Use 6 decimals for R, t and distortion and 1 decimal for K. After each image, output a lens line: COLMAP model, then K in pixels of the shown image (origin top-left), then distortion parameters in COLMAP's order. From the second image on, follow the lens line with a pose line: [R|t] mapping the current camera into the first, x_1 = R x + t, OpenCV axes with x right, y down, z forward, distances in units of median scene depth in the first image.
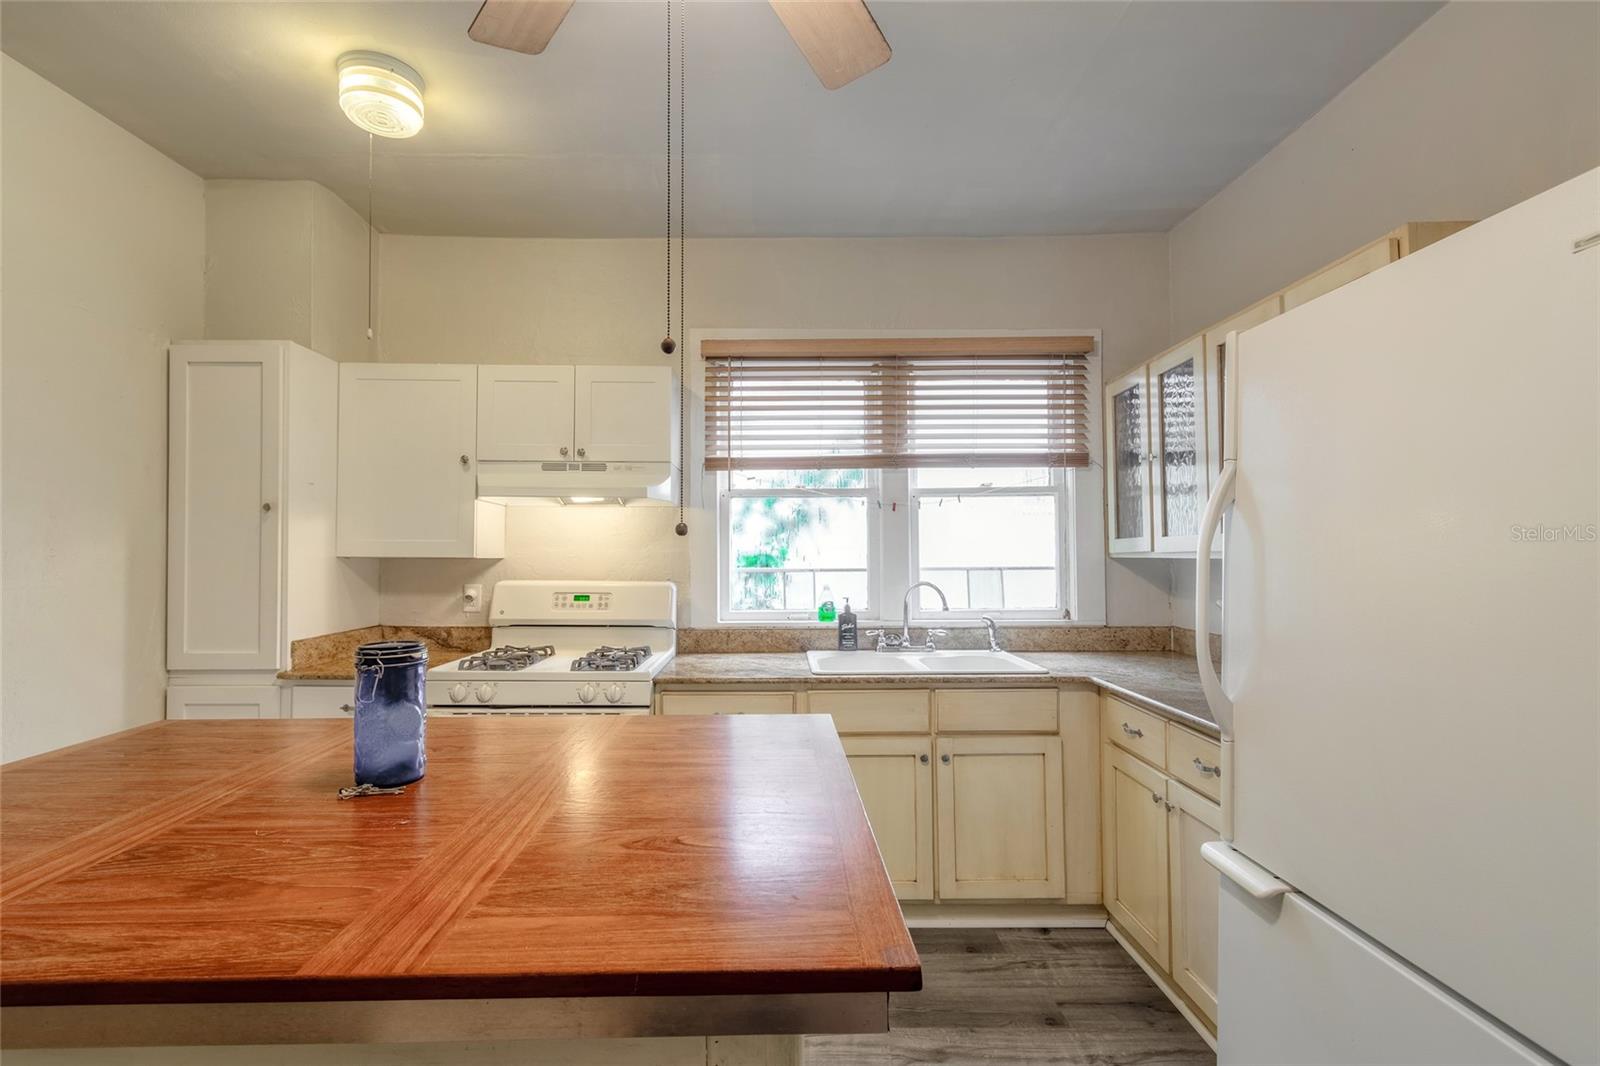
lens RADIAL K [[723.3, 0, 774.8], [0, 723.3, 539.0], [0, 0, 1]] dist [0.002000, 0.000014]
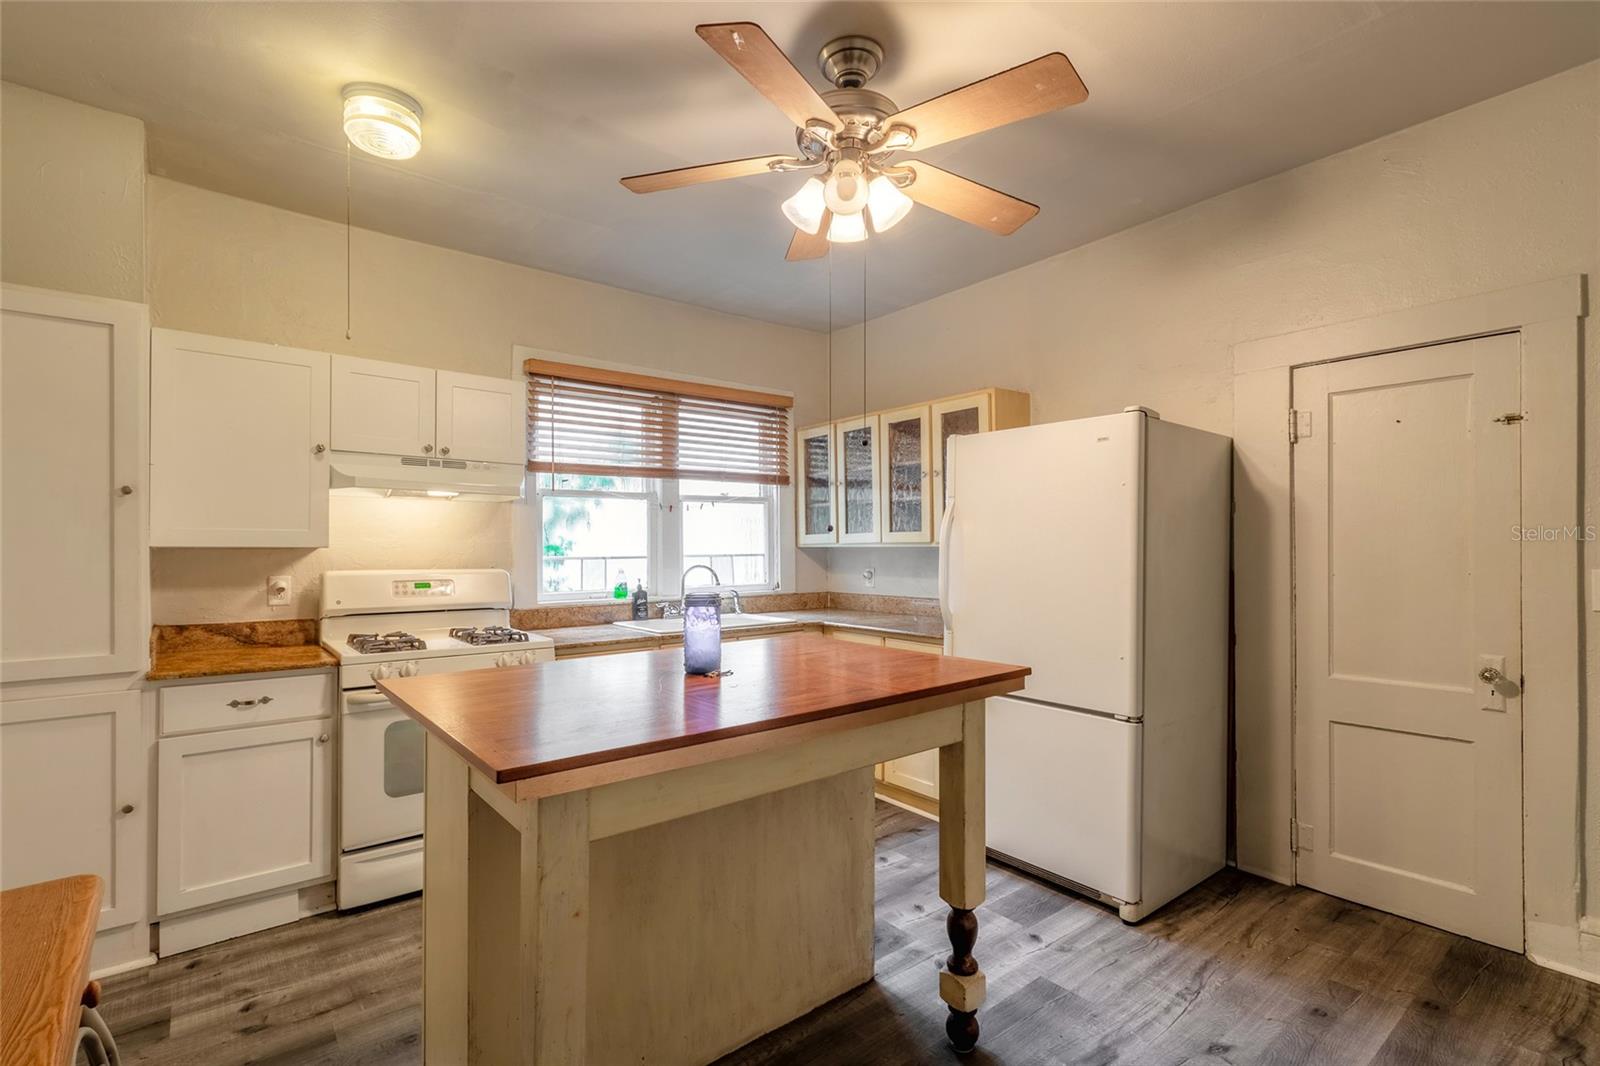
lens RADIAL K [[723.3, 0, 774.8], [0, 723.3, 539.0], [0, 0, 1]] dist [0.002000, 0.000014]
pose [[0.792841, 0.005489, 0.609403, -0.485884], [-0.009517, 0.999949, 0.003375, 0.004549], [-0.609354, -0.008475, 0.792853, -0.151763]]
